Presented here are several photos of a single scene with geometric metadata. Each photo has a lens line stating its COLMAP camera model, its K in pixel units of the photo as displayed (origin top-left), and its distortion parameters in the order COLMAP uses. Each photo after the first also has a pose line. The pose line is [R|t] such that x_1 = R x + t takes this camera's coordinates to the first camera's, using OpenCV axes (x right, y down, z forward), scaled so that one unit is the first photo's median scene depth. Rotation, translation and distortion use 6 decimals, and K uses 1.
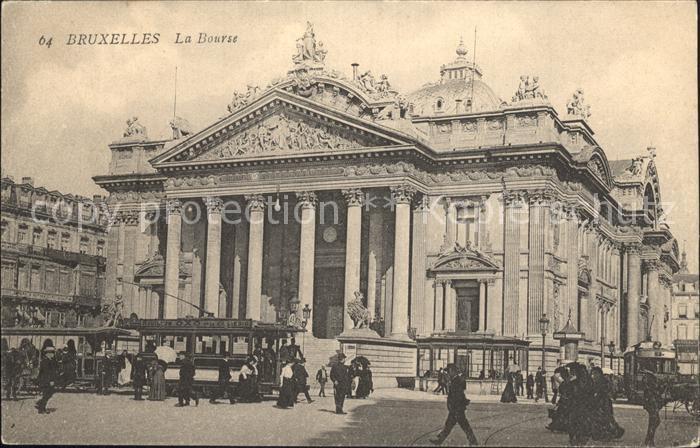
lens RADIAL K [[905.9, 0, 423.5], [0, 905.9, 283.0], [0, 0, 1]] dist [0.004418, -0.002188]
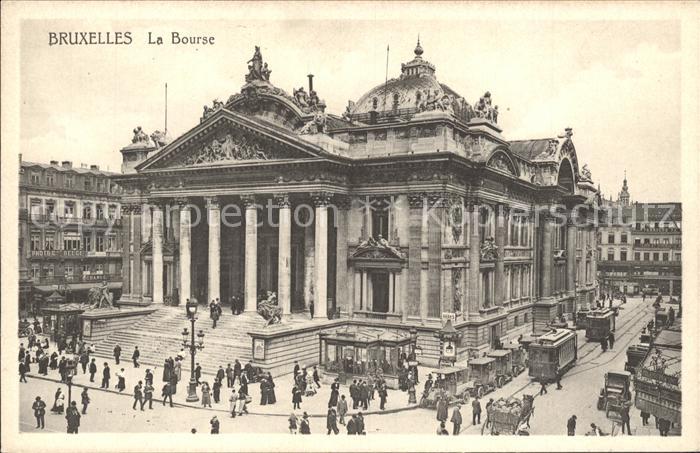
lens RADIAL K [[605.9, 0, 383.8], [0, 605.9, 259.5], [0, 0, 1]] dist [0.000214, -0.000120]
pose [[0.992720, -0.007319, -0.120226, 0.142958], [0.020856, 0.993519, 0.111733, -0.099258], [0.118629, -0.113427, 0.986439, 0.208386]]
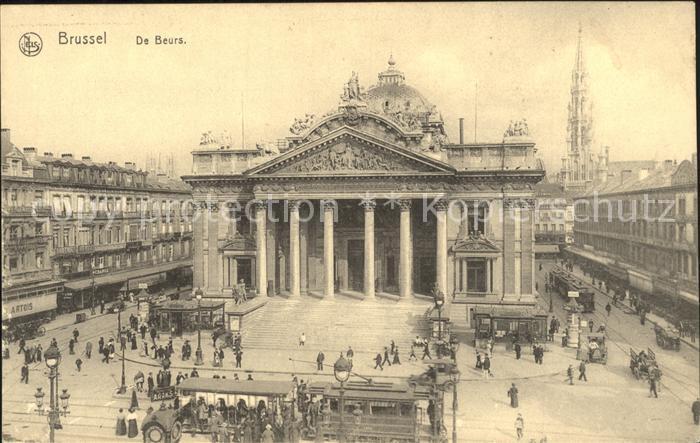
lens RADIAL K [[596.0, 0, 364.3], [0, 596.0, 204.5], [0, 0, 1]] dist [0.005682, 0.003763]
pose [[0.975817, -0.026560, 0.216969, -0.333029], [0.007747, 0.996169, 0.087102, -0.170807], [-0.218451, -0.083315, 0.972285, 0.082427]]
